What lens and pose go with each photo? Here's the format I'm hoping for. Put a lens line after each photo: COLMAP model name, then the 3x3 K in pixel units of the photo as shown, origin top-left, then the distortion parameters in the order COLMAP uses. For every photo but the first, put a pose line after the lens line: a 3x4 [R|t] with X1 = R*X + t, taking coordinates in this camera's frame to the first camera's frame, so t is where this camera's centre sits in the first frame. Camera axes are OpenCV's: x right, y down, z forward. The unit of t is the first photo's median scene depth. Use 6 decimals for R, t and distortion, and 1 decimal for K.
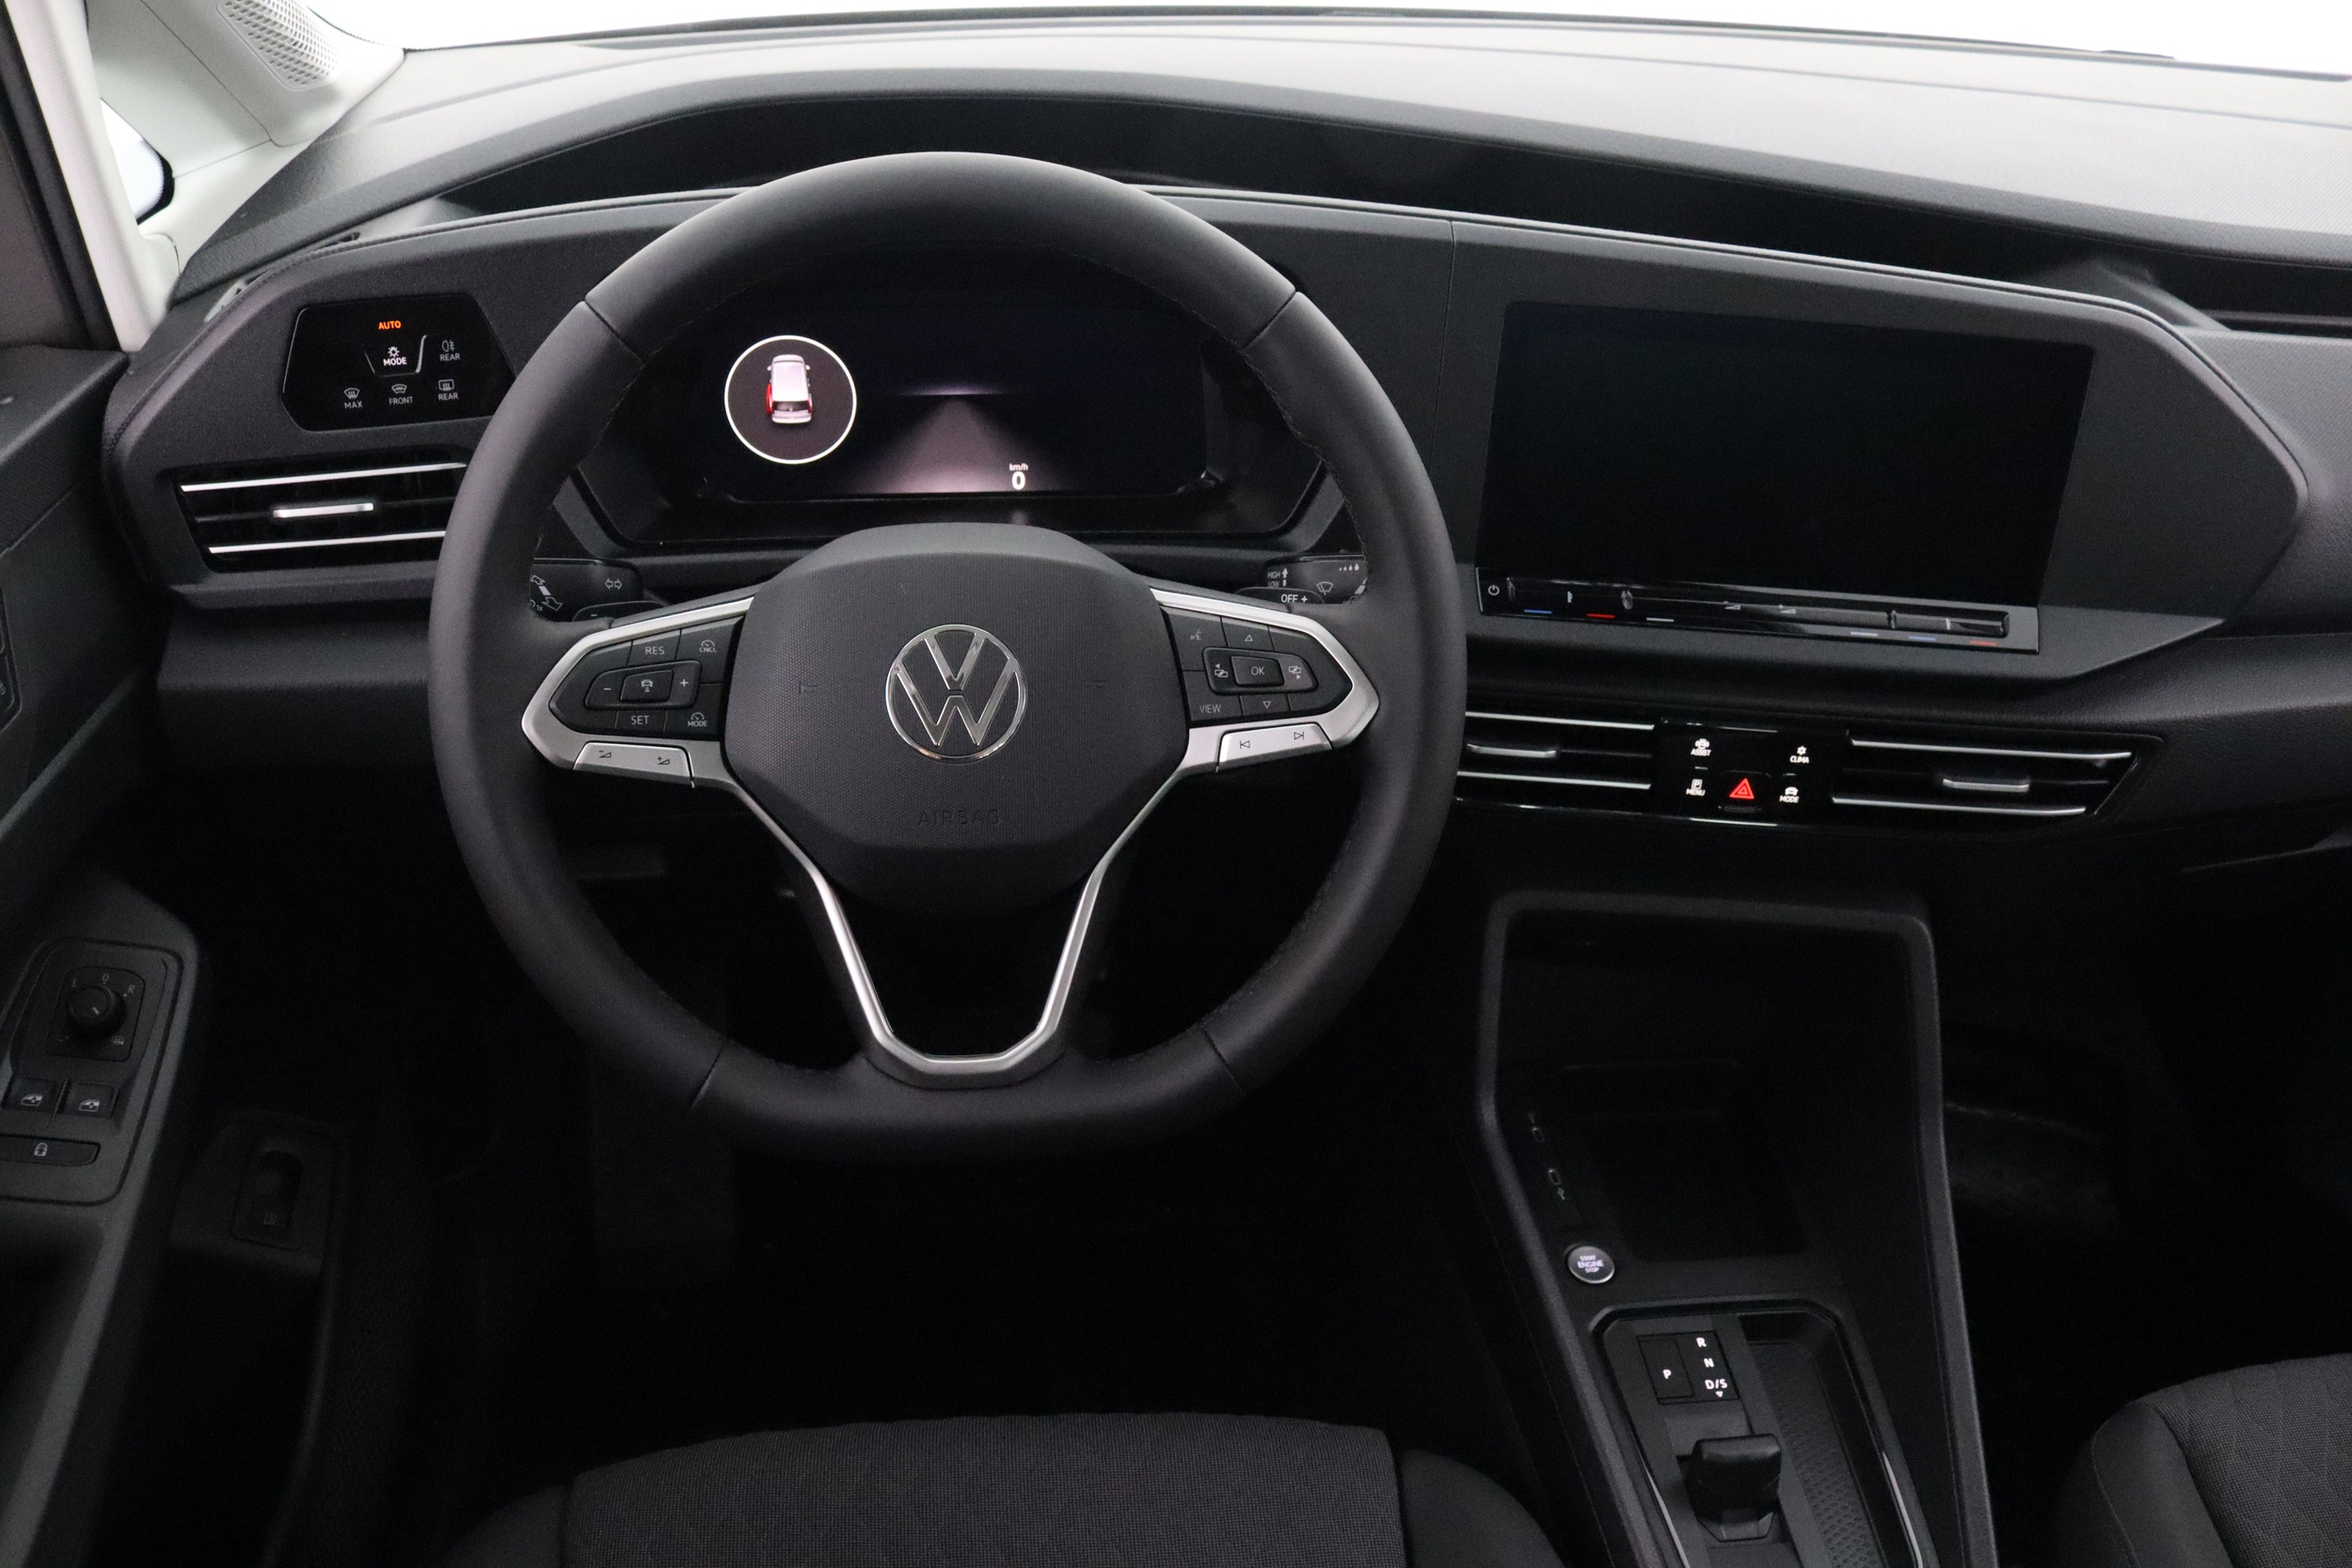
lens RADIAL K [[1933.4, 0, 1177.5], [0, 1933.4, 793.4], [0, 0, 1]] dist [-0.013491, -0.005362]
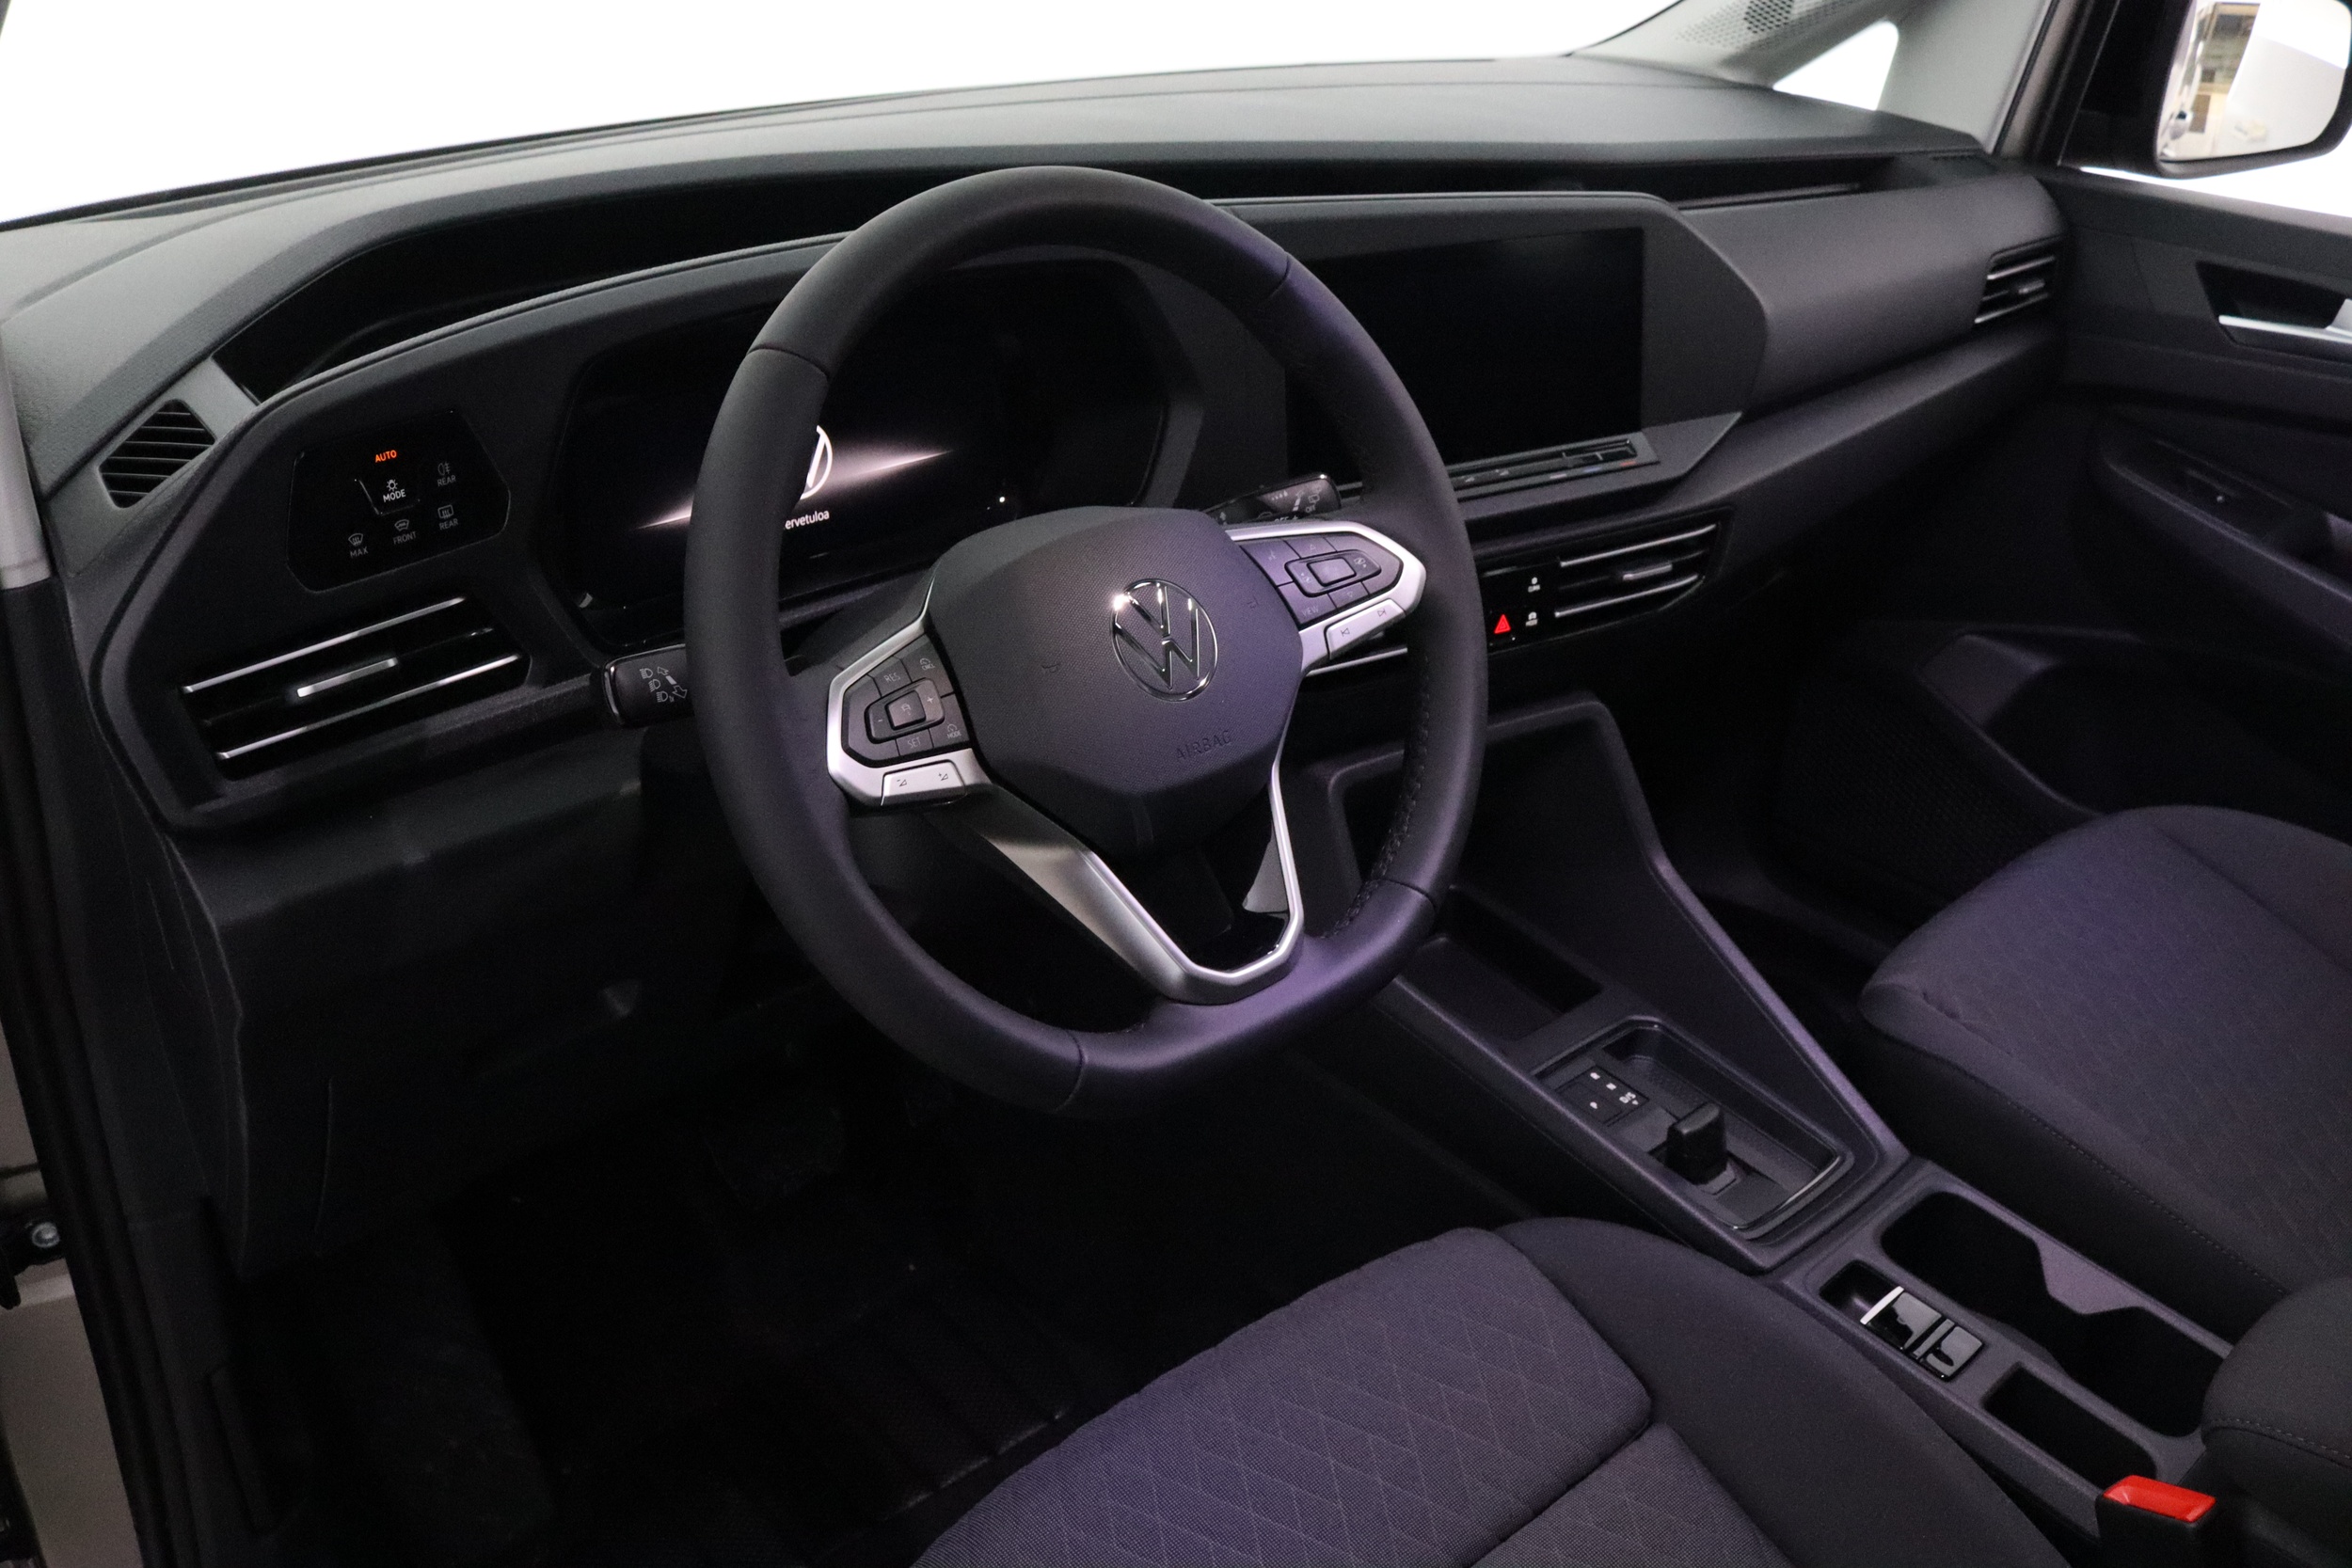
lens RADIAL K [[1933.4, 0, 1177.7], [0, 1933.4, 774.8], [0, 0, 1]] dist [-0.013491, -0.005362]
pose [[0.814328, -0.284512, 0.505888, -0.594142], [0.325793, 0.945413, 0.007274, 0.013657], [-0.480343, 0.158892, 0.862568, 0.058929]]
